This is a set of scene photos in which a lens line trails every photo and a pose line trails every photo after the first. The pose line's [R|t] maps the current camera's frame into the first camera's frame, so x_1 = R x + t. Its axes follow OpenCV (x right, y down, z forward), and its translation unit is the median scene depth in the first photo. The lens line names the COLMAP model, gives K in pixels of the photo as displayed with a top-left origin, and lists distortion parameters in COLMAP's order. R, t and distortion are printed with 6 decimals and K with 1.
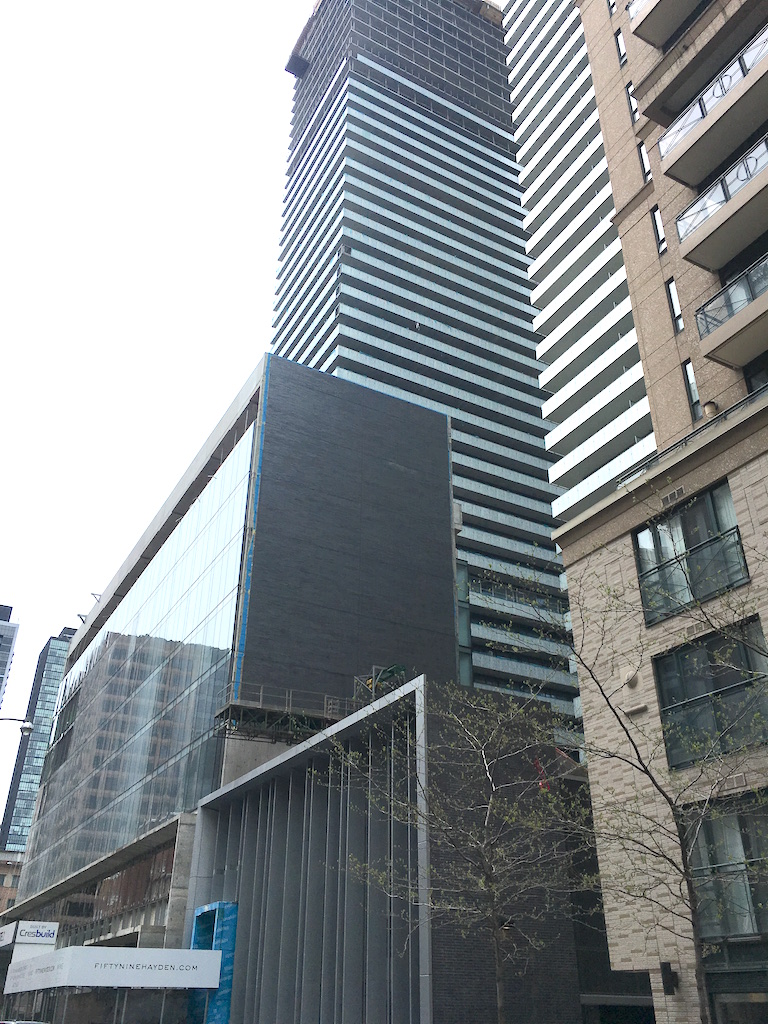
lens RADIAL K [[868.9, 0, 375.0], [0, 868.9, 504.2], [0, 0, 1]] dist [0.076477, -0.089286]
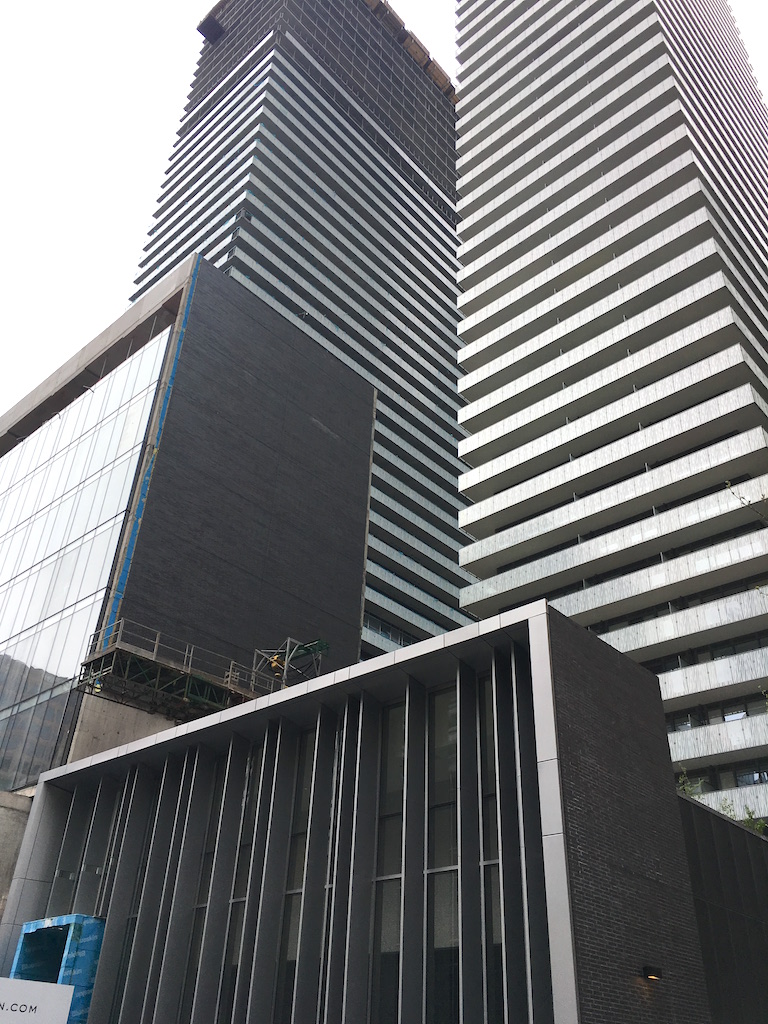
lens RADIAL K [[868.9, 0, 375.0], [0, 868.9, 507.5], [0, 0, 1]] dist [0.076477, -0.089286]
pose [[0.948022, 0.204899, 0.243457, -0.122749], [-0.191371, 0.978394, -0.078239, 0.097806], [-0.254228, 0.027582, 0.966751, 0.172898]]
